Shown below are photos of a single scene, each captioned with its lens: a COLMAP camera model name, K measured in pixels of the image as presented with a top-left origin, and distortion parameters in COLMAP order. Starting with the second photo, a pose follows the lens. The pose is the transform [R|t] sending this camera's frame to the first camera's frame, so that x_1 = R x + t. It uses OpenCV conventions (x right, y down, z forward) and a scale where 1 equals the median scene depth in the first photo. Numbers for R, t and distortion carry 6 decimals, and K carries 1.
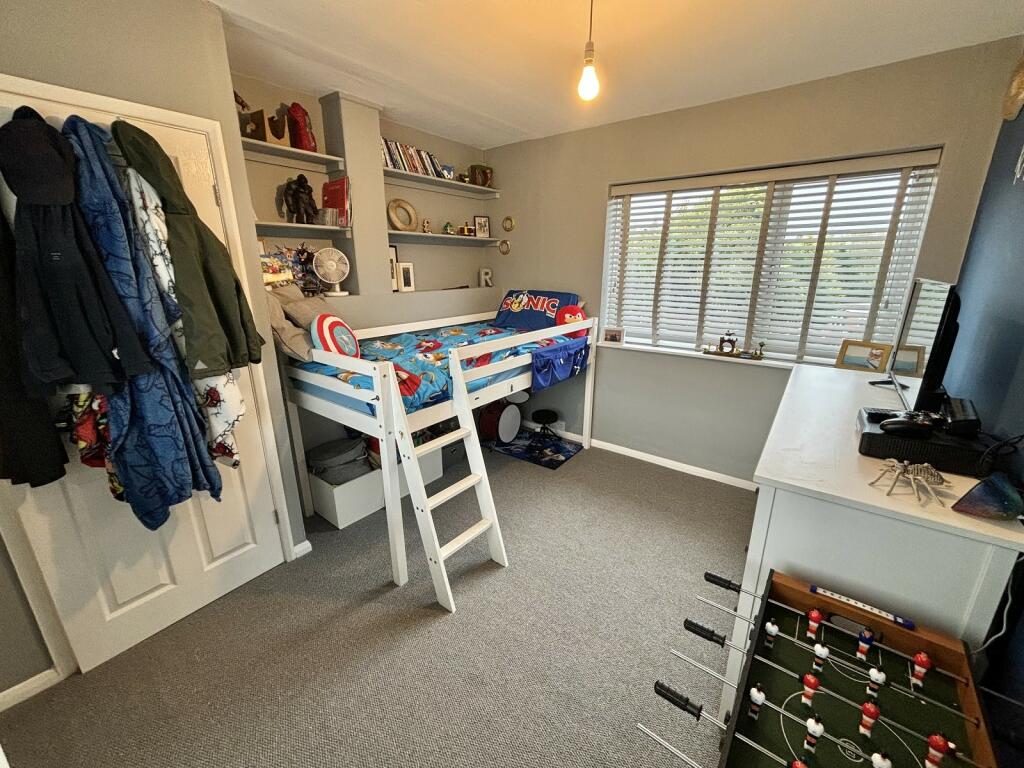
lens RADIAL K [[416.6, 0, 514.3], [0, 416.6, 387.3], [0, 0, 1]] dist [-0.000594, -0.001239]
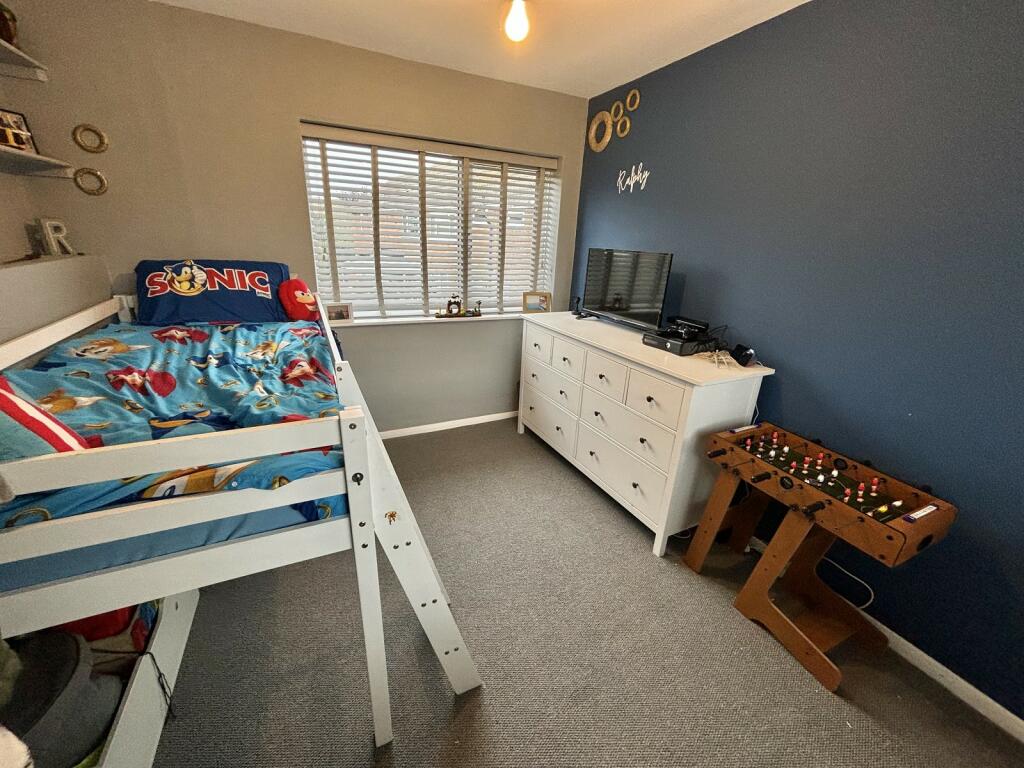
lens RADIAL K [[416.6, 0, 512.9], [0, 416.6, 386.5], [0, 0, 1]] dist [-0.000594, -0.001239]
pose [[0.449182, -0.283889, 0.847138, -0.411332], [0.202698, 0.955832, 0.212837, -0.102029], [-0.870143, 0.076111, 0.486886, 0.337895]]
